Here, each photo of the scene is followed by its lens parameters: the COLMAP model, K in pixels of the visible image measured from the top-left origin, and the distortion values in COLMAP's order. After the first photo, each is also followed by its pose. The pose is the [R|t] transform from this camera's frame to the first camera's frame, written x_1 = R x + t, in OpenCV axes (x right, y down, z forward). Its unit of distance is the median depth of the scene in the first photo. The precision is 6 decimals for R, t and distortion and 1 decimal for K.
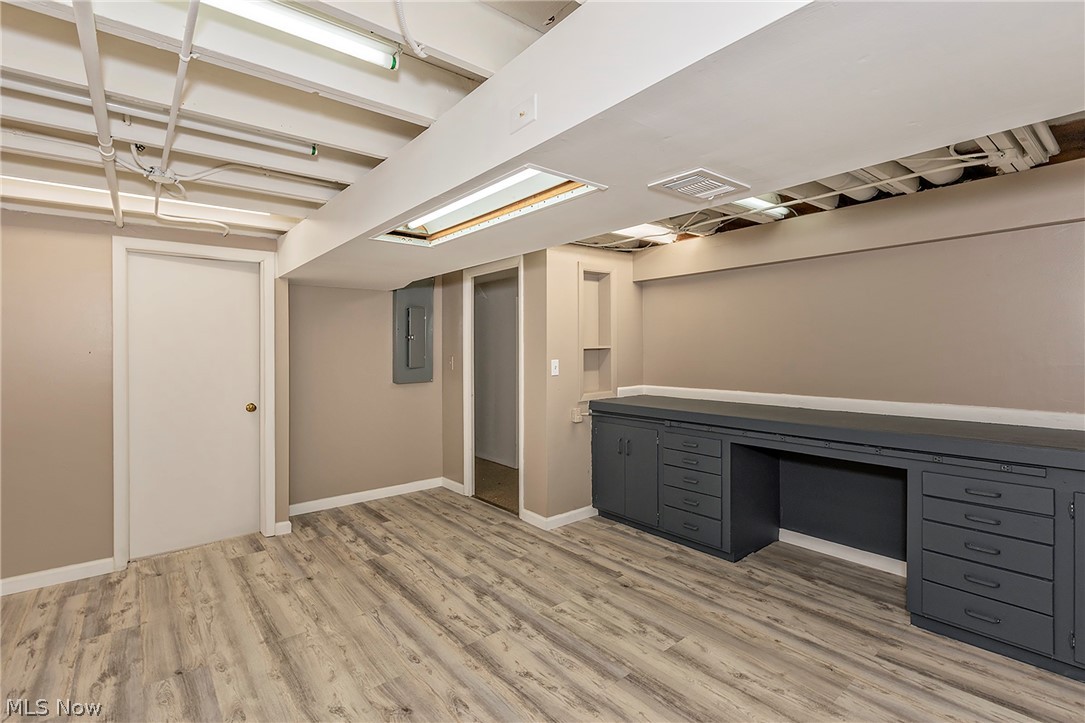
lens RADIAL K [[503.5, 0, 557.8], [0, 503.5, 339.3], [0, 0, 1]] dist [0.004221, -0.000626]
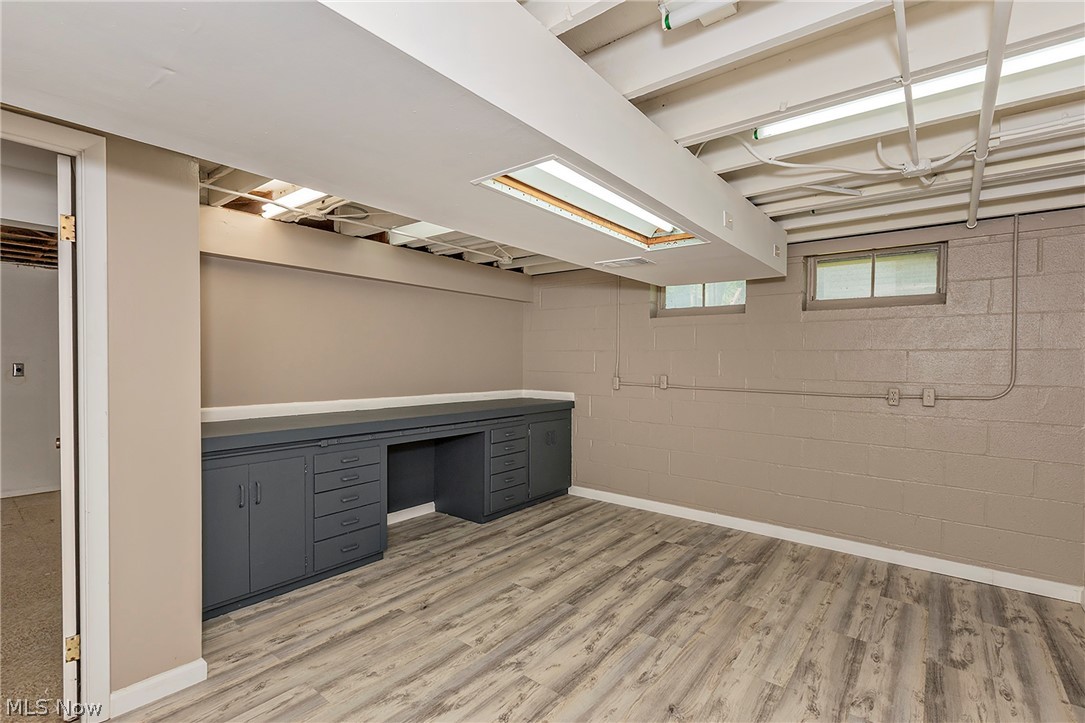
lens RADIAL K [[503.5, 0, 543.3], [0, 503.5, 370.1], [0, 0, 1]] dist [0.004221, -0.000626]
pose [[-0.204699, -0.008344, 0.978789, -0.865775], [-0.027565, 0.999616, 0.002757, 0.041750], [-0.978437, -0.026416, -0.204851, 1.037580]]
